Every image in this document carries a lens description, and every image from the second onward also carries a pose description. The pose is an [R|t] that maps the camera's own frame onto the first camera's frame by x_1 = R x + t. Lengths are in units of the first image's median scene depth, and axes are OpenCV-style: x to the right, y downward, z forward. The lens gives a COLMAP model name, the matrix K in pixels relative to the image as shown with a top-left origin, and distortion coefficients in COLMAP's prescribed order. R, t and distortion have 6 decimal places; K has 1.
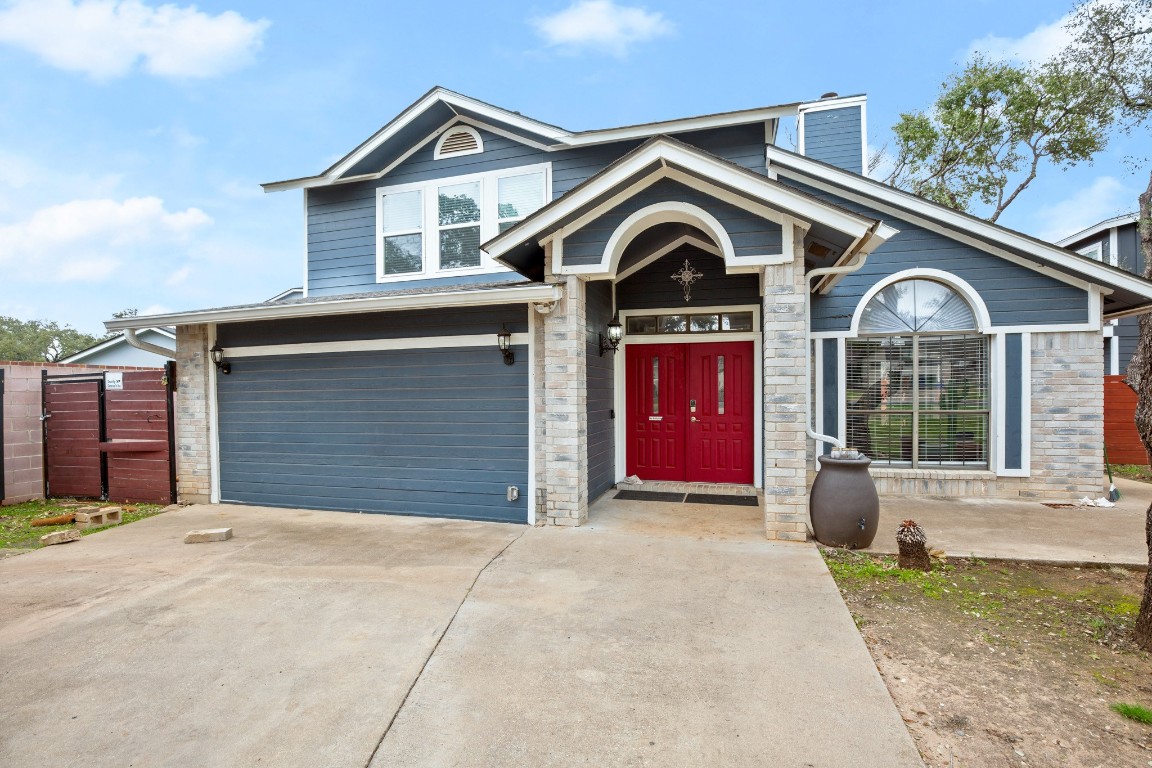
lens RADIAL K [[531.6, 0, 587.2], [0, 531.6, 397.2], [0, 0, 1]] dist [-0.024141, 0.000393]
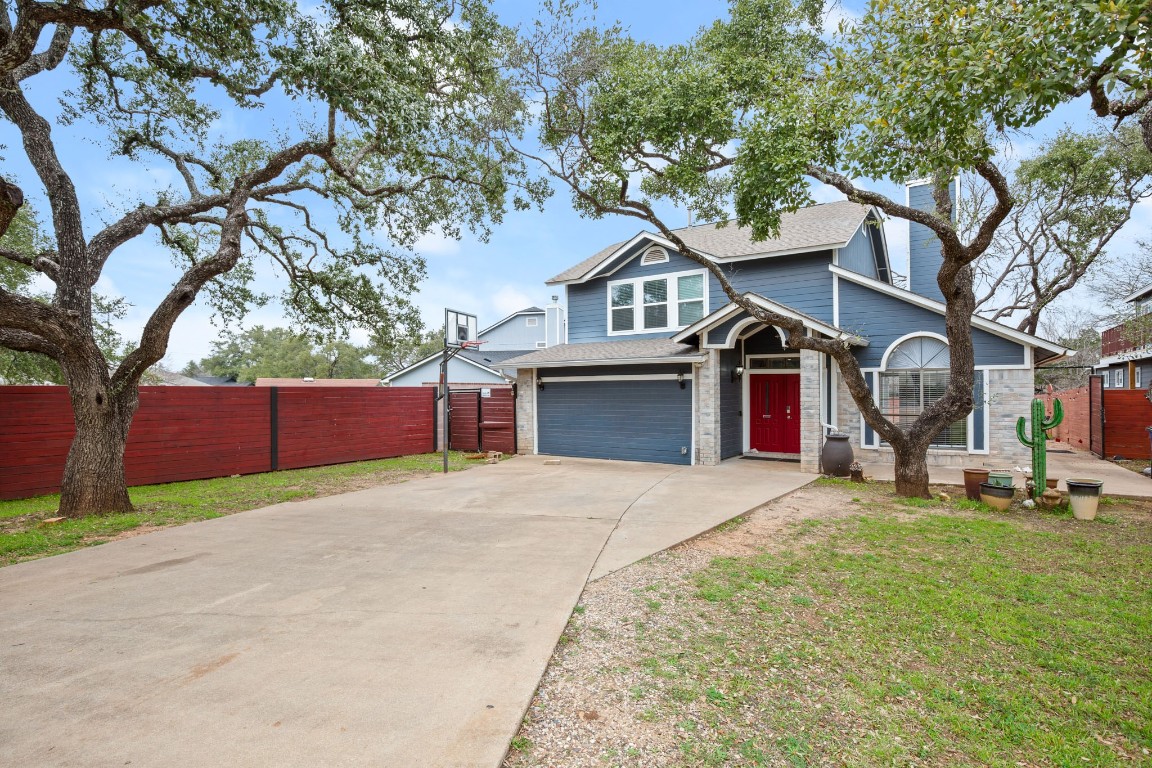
lens RADIAL K [[531.6, 0, 587.2], [0, 531.6, 397.2], [0, 0, 1]] dist [-0.024141, 0.000393]
pose [[0.945182, 0.007350, -0.326462, 0.162299], [-0.005609, 0.999965, 0.006273, -0.035438], [0.326497, -0.004098, 0.945190, -0.989286]]
